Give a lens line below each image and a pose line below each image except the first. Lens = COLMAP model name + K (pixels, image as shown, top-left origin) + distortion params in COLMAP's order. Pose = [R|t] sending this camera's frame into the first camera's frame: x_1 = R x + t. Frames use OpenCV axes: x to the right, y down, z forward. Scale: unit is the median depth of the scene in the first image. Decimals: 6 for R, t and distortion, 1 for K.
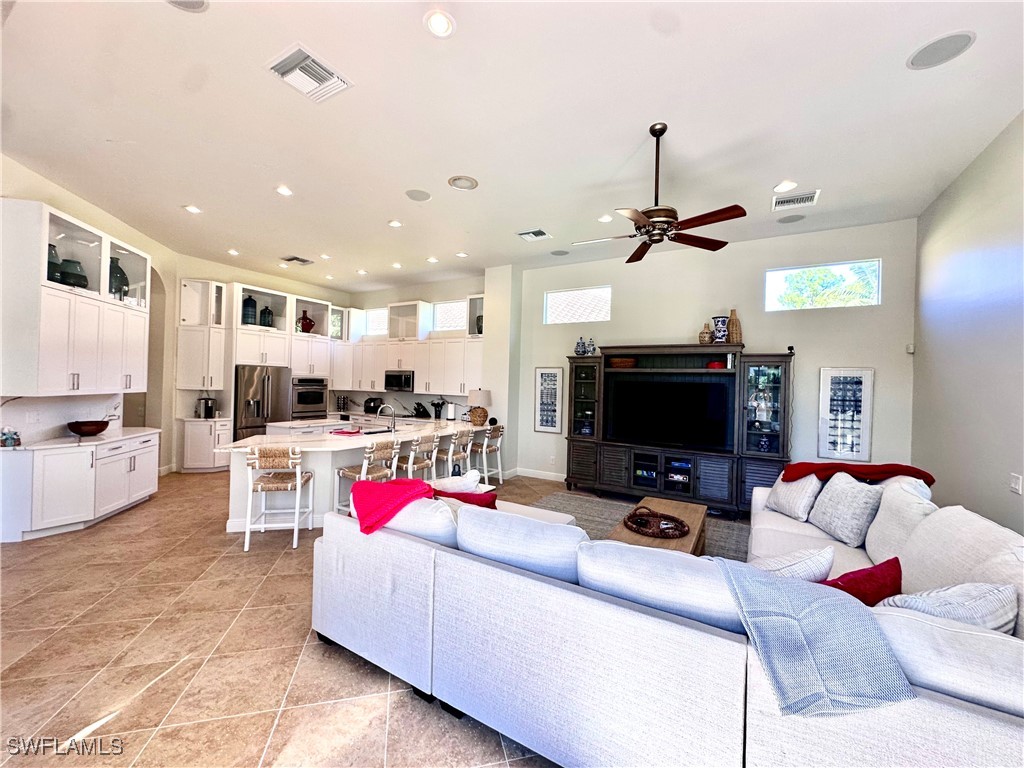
lens RADIAL K [[411.3, 0, 512.0], [0, 411.3, 383.9], [0, 0, 1]] dist [-0.006541, 0.001104]
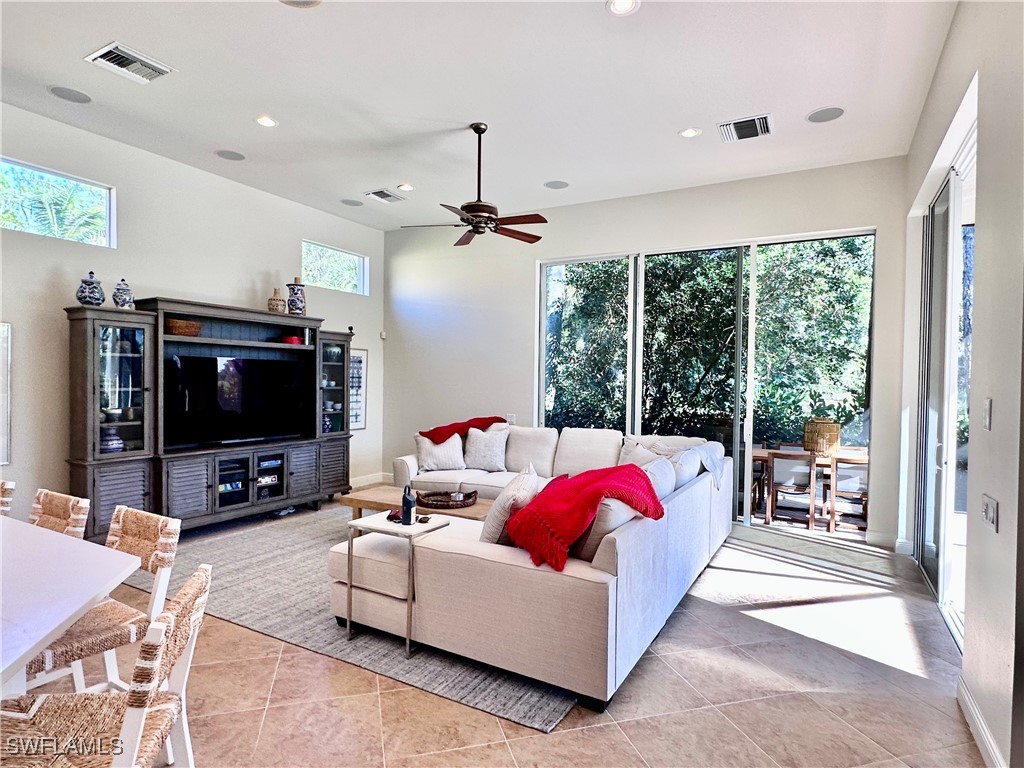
lens RADIAL K [[563.5, 0, 509.0], [0, 563.5, 390.6], [0, 0, 1]] dist [-0.005159, 0.003030]
pose [[-0.015007, -0.047461, 0.998760, -0.549876], [-0.010855, 0.998822, 0.047301, -0.000503], [-0.999828, -0.010131, -0.015504, 0.450137]]
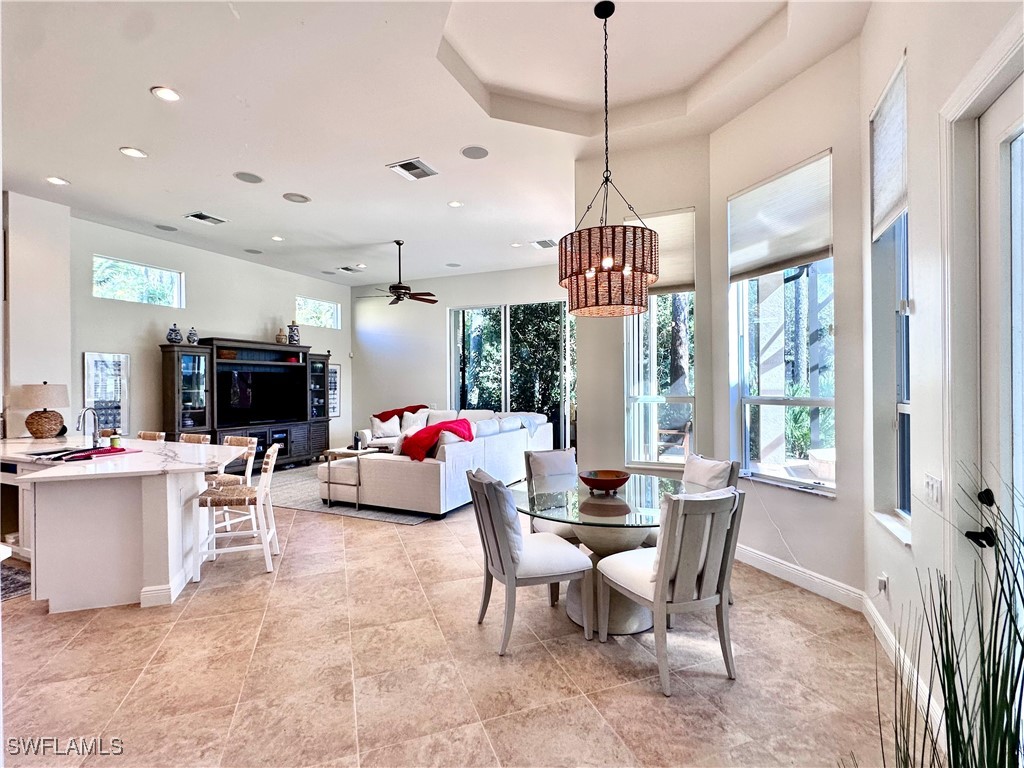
lens RADIAL K [[476.2, 0, 511.2], [0, 476.2, 388.0], [0, 0, 1]] dist [-0.003772, -0.000544]
pose [[-0.102020, -0.033916, 0.994204, -0.941772], [0.006216, 0.999377, 0.034730, -0.001608], [-0.994763, 0.009723, -0.101746, 0.339451]]
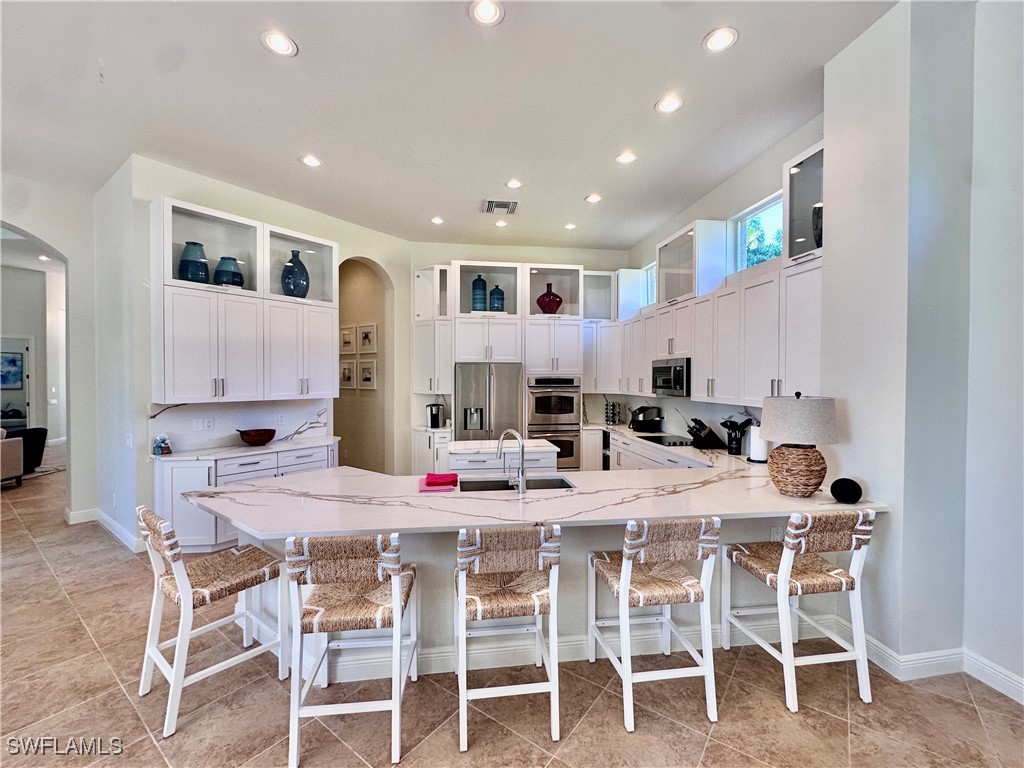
lens RADIAL K [[440.8, 0, 506.2], [0, 440.8, 386.3], [0, 0, 1]] dist [-0.002939, -0.000720]
pose [[0.619277, -0.011174, -0.785093, 0.068085], [0.015665, 0.999876, -0.001874, 0.002179], [0.785017, -0.011138, 0.619375, 0.576946]]
